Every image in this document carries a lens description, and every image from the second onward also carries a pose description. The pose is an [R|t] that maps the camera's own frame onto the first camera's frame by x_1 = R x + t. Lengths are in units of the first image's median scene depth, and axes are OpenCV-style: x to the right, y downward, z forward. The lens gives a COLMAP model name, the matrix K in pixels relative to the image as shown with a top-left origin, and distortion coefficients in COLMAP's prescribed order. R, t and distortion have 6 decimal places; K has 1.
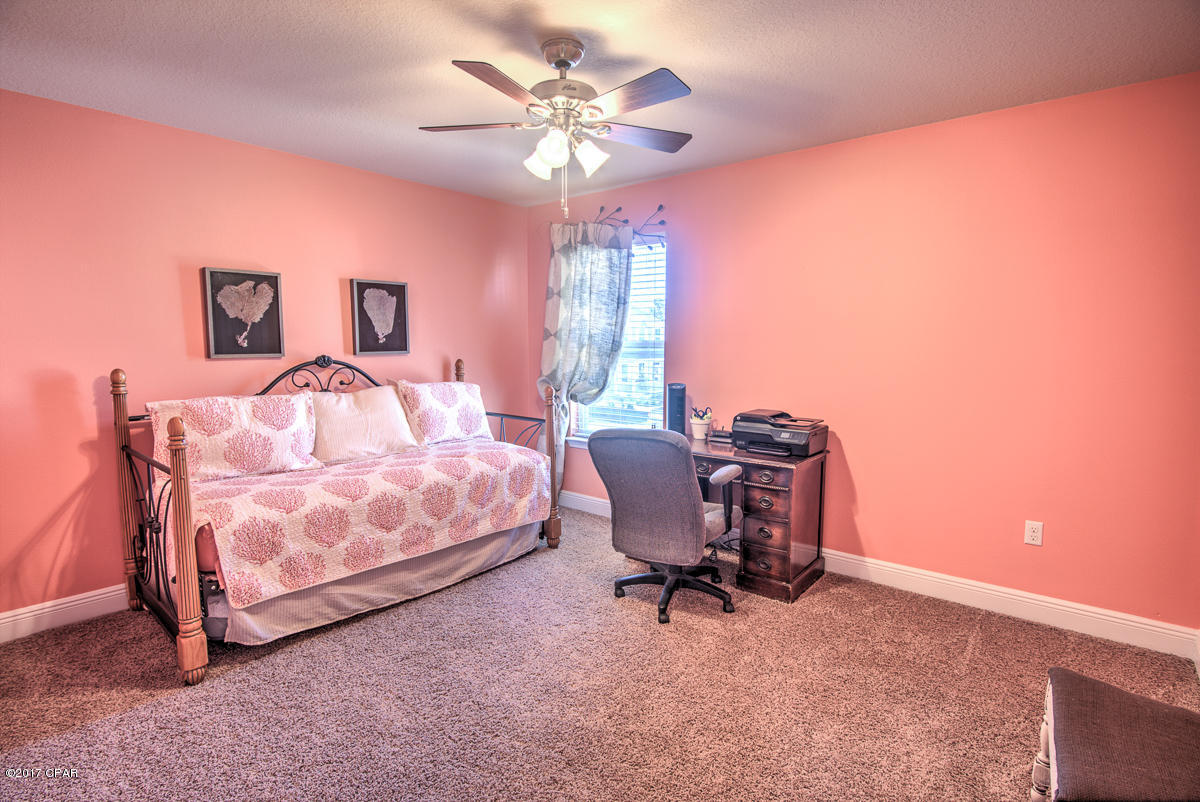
lens RADIAL K [[586.2, 0, 595.9], [0, 586.2, 397.6], [0, 0, 1]] dist [-0.019294, -0.001272]
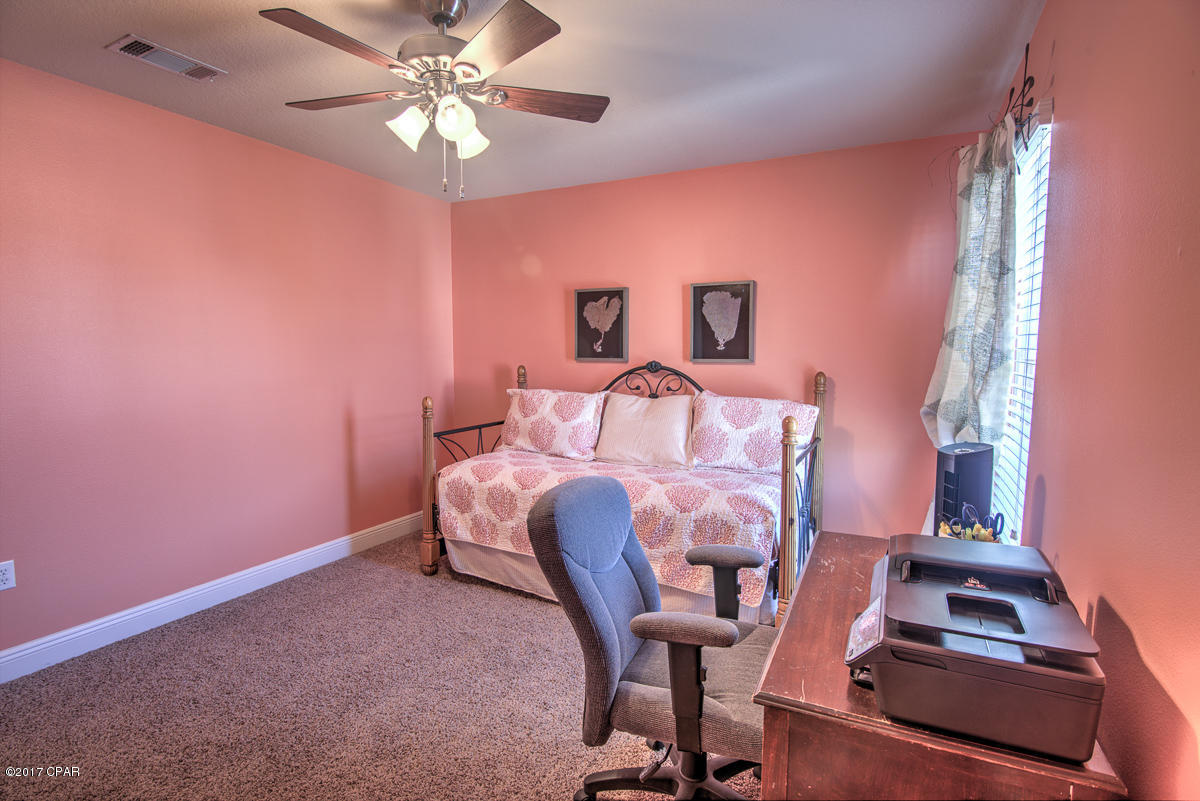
lens RADIAL K [[586.2, 0, 598.4], [0, 586.2, 402.4], [0, 0, 1]] dist [-0.019294, -0.001272]
pose [[0.236648, 0.090141, -0.967405, 0.567649], [-0.098562, 0.992778, 0.068394, -0.065400], [0.966583, 0.079164, 0.243823, 0.699456]]
